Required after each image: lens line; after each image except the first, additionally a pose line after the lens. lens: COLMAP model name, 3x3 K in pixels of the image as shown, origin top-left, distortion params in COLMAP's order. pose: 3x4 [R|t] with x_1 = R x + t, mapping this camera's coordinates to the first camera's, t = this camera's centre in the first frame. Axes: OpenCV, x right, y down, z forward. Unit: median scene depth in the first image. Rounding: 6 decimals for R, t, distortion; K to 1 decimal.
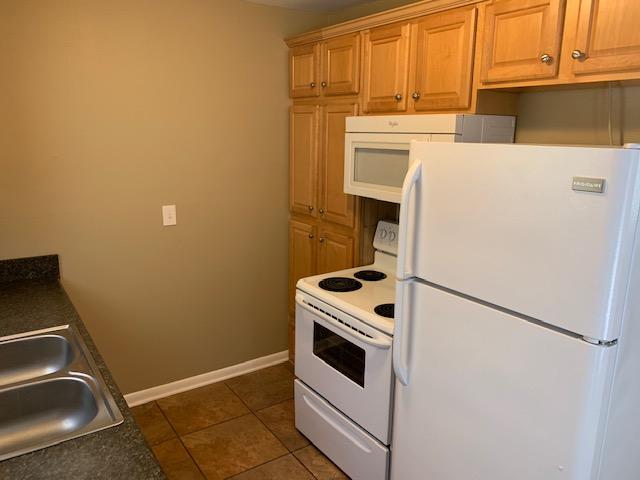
lens RADIAL K [[493.2, 0, 317.2], [0, 493.2, 236.7], [0, 0, 1]] dist [0.031868, -0.007772]
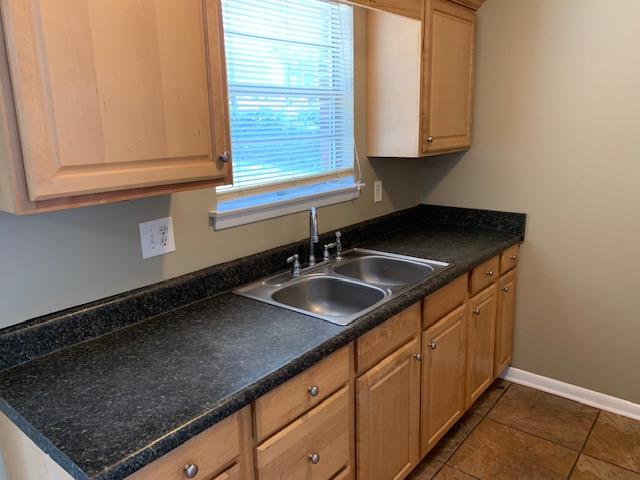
lens RADIAL K [[493.2, 0, 317.2], [0, 493.2, 236.7], [0, 0, 1]] dist [0.031868, -0.007772]
pose [[0.276452, 0.193177, -0.941412, 0.325767], [-0.177913, 0.972944, 0.147402, 0.007937], [0.944416, 0.126739, 0.303341, 0.295135]]
